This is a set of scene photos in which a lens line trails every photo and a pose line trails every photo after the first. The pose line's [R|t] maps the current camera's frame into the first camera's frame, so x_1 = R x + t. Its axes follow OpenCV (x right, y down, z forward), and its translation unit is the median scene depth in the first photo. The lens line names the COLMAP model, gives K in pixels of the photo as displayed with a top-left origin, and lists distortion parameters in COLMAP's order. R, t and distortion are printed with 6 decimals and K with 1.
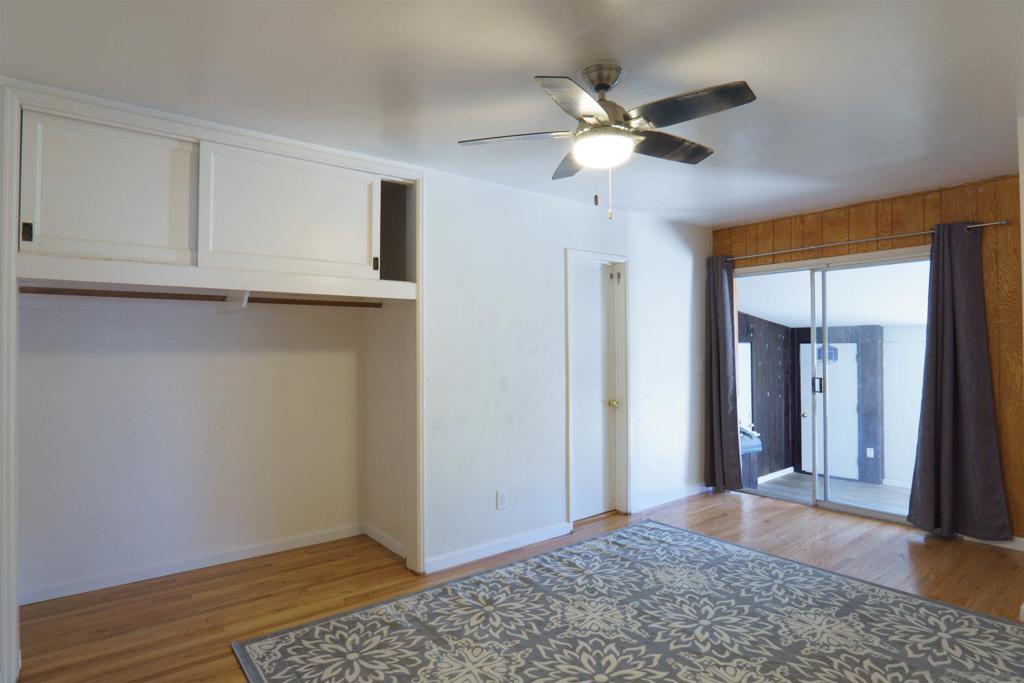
lens RADIAL K [[546.4, 0, 510.8], [0, 546.4, 342.9], [0, 0, 1]] dist [-0.032089, 0.005035]
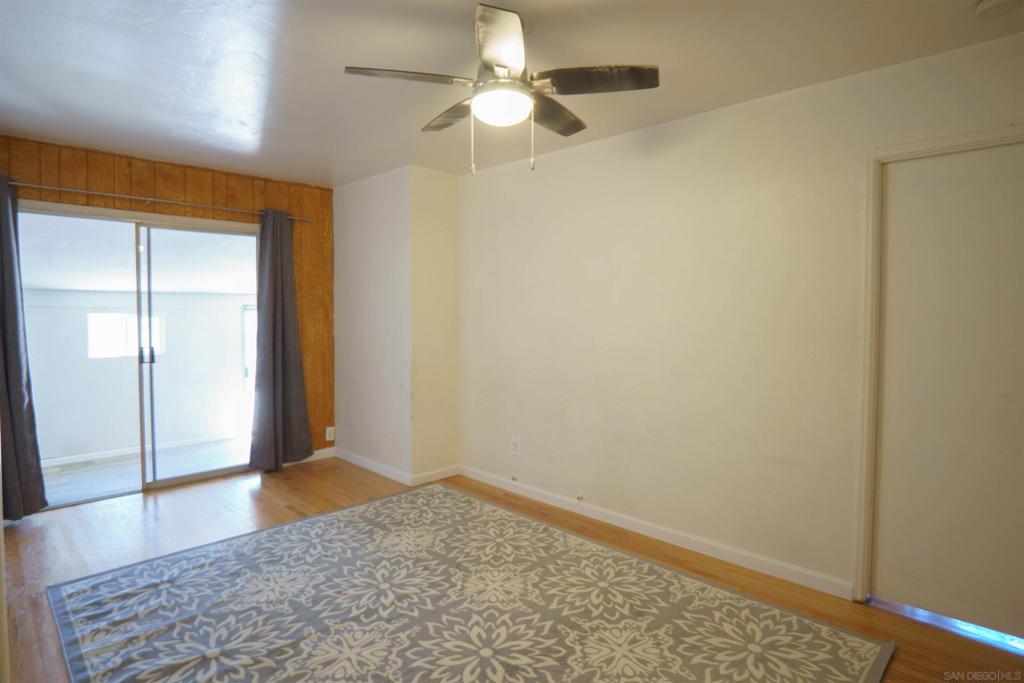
lens RADIAL K [[546.4, 0, 500.0], [0, 546.4, 330.5], [0, 0, 1]] dist [-0.032089, 0.005035]
pose [[-0.103603, -0.030663, 0.994146, -0.493135], [-0.013918, 0.999472, 0.029376, 0.004825], [-0.994521, -0.010793, -0.103975, 0.671709]]
